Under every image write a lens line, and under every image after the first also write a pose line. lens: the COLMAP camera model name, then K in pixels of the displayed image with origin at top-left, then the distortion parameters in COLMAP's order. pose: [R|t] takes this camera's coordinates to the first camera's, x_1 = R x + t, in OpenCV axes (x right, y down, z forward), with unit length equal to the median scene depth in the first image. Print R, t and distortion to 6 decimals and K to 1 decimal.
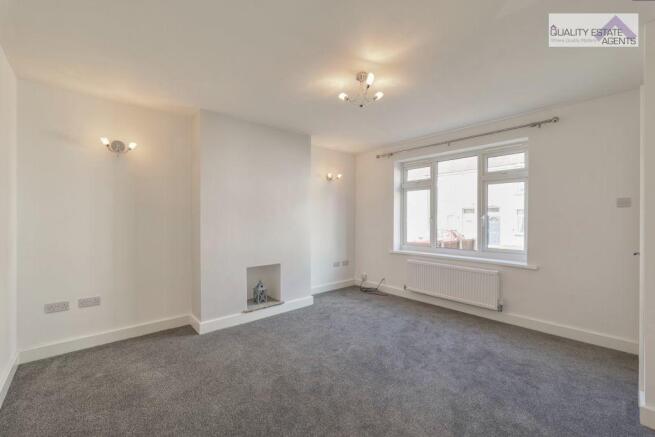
lens RADIAL K [[262.9, 0, 322.1], [0, 262.9, 215.3], [0, 0, 1]] dist [0.021724, 0.000146]
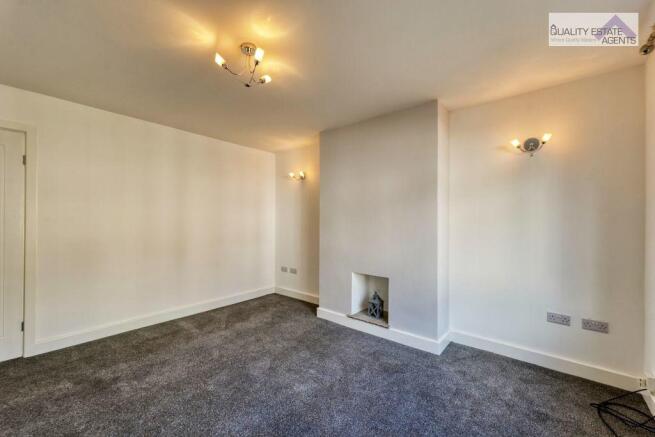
lens RADIAL K [[262.9, 0, 328.2], [0, 262.9, 217.3], [0, 0, 1]] dist [0.021724, 0.000146]
pose [[0.186918, -0.004045, -0.982367, 0.890482], [0.019852, 0.999803, -0.000340, -0.014858], [0.982175, -0.019438, 0.186962, 0.969984]]
